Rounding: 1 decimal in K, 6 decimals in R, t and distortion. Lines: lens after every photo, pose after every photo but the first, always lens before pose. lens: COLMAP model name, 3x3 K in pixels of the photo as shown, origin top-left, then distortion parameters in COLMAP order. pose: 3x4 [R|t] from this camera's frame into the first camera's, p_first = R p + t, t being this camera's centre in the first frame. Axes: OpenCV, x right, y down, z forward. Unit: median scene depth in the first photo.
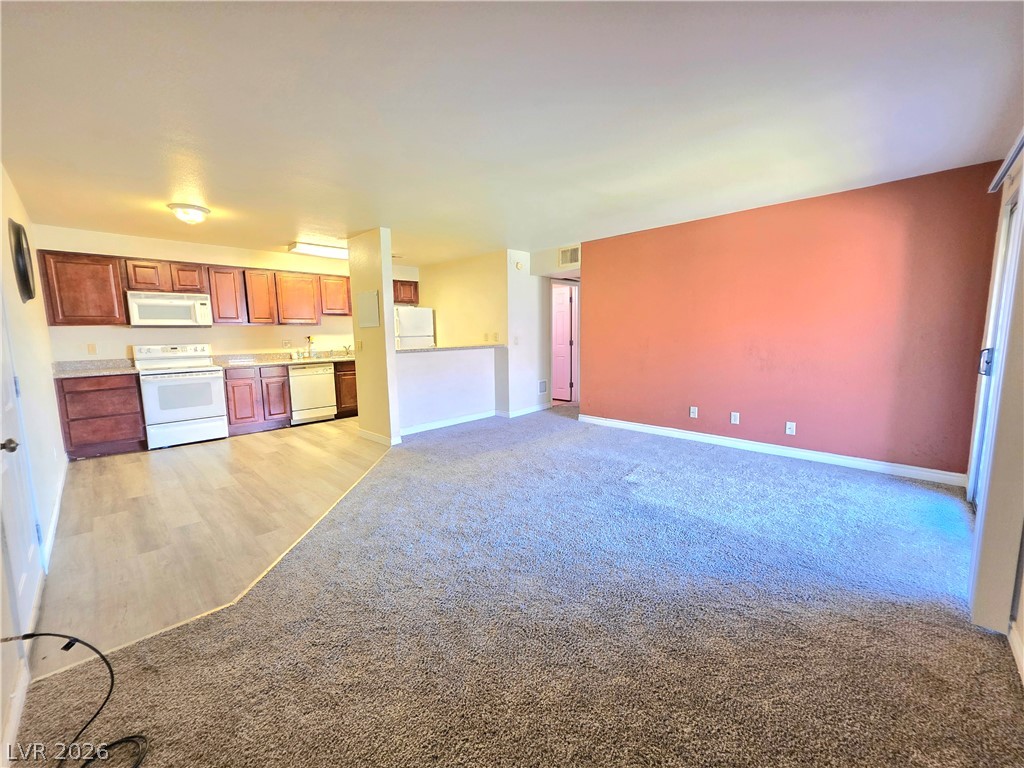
lens RADIAL K [[411.2, 0, 509.0], [0, 411.2, 384.0], [0, 0, 1]] dist [0.001361, -0.000109]
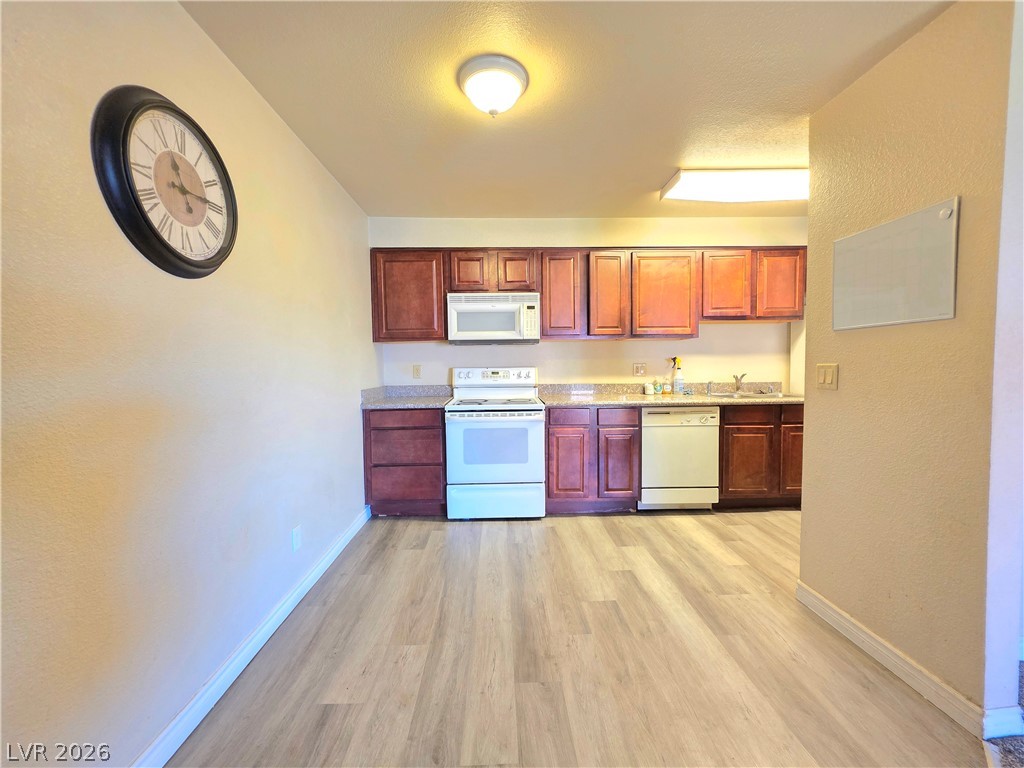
lens RADIAL K [[411.2, 0, 509.3], [0, 411.2, 384.5], [0, 0, 1]] dist [0.001361, -0.000109]
pose [[0.723270, 0.044201, -0.689150, -0.334034], [-0.086326, 0.995908, -0.026724, -0.054485], [0.685149, 0.078820, 0.724126, 0.551206]]
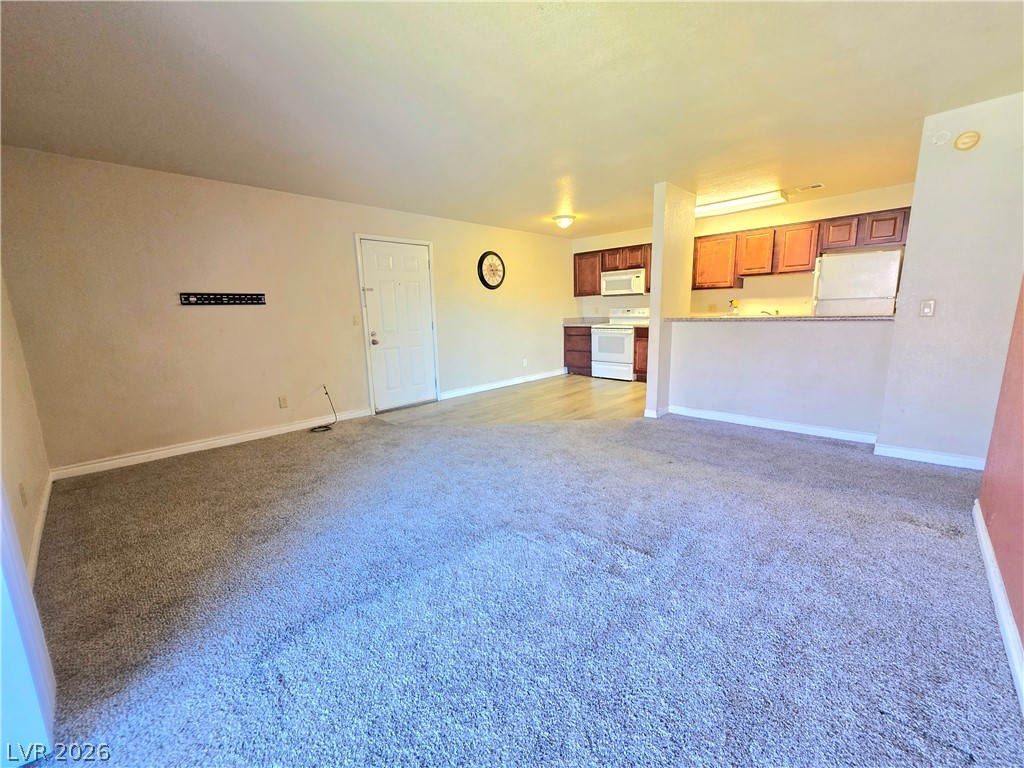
lens RADIAL K [[411.2, 0, 512.9], [0, 411.2, 387.0], [0, 0, 1]] dist [0.001361, -0.000109]
pose [[0.013930, 0.202313, -0.979222, 0.647656], [-0.097303, 0.974943, 0.200045, -0.082678], [0.995157, 0.092495, 0.033267, 0.646538]]
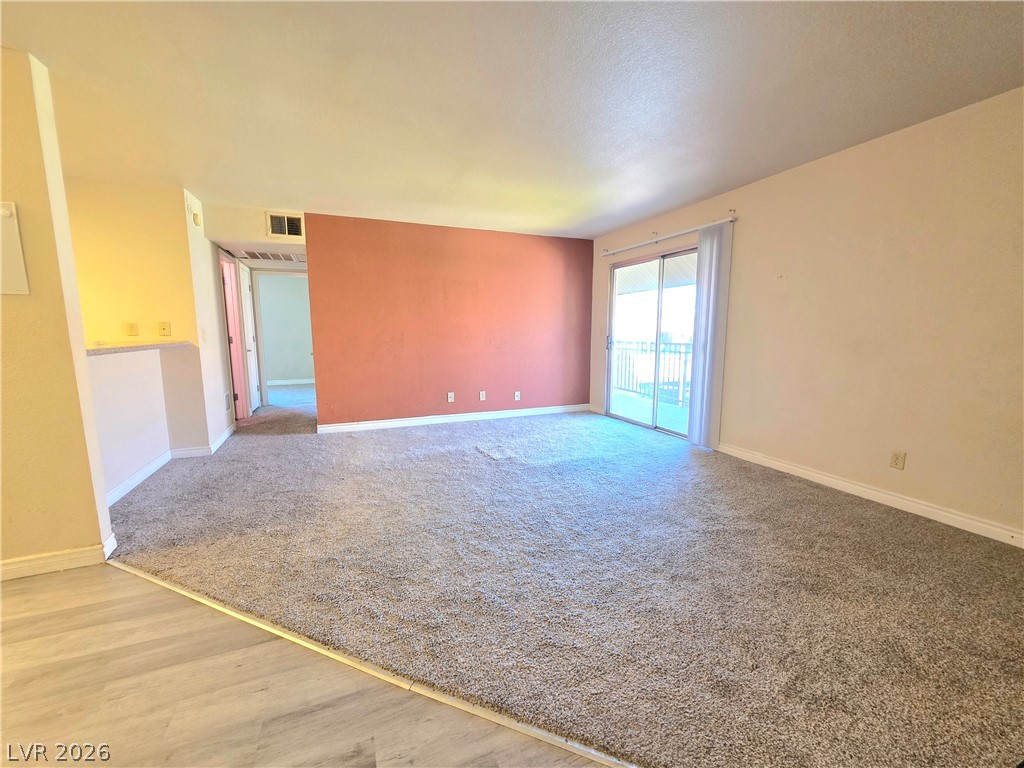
lens RADIAL K [[411.2, 0, 510.5], [0, 411.2, 381.7], [0, 0, 1]] dist [0.001361, -0.000109]
pose [[0.390108, -0.100619, 0.915255, -0.504813], [0.112835, 0.991744, 0.060934, -0.022880], [-0.913829, 0.079502, 0.398241, 0.390330]]
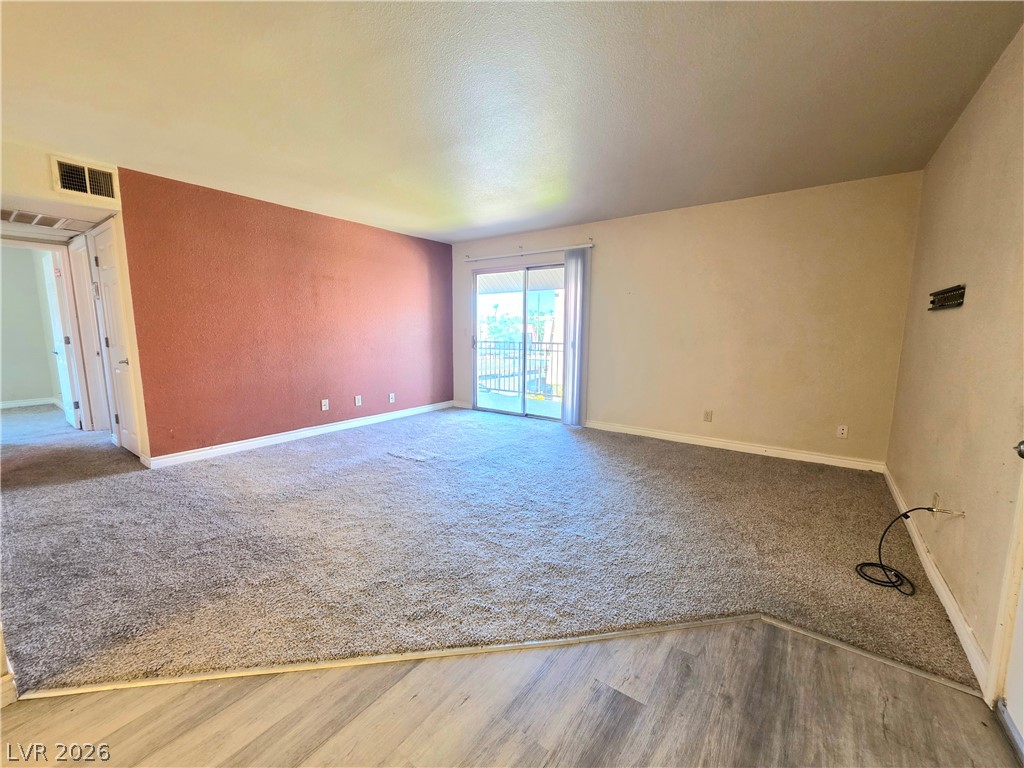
lens RADIAL K [[411.2, 0, 511.3], [0, 411.2, 383.1], [0, 0, 1]] dist [0.001361, -0.000109]
pose [[-0.146891, -0.116010, 0.982326, -0.592226], [0.122002, 0.983391, 0.134380, -0.062629], [-0.981600, 0.139585, -0.130298, 0.662174]]
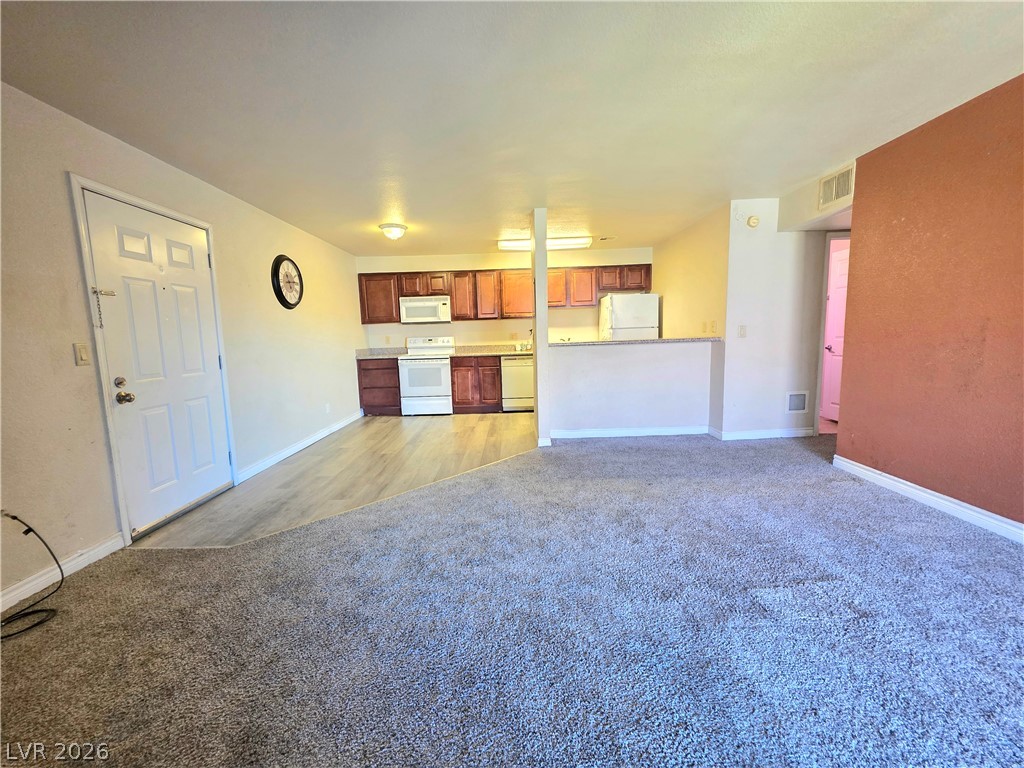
lens RADIAL K [[411.2, 0, 510.1], [0, 411.2, 382.6], [0, 0, 1]] dist [0.001361, -0.000109]
pose [[0.701145, 0.078284, -0.708708, 0.309153], [-0.070503, 0.996695, 0.040345, -0.025522], [0.709524, 0.021679, 0.704348, 0.301749]]
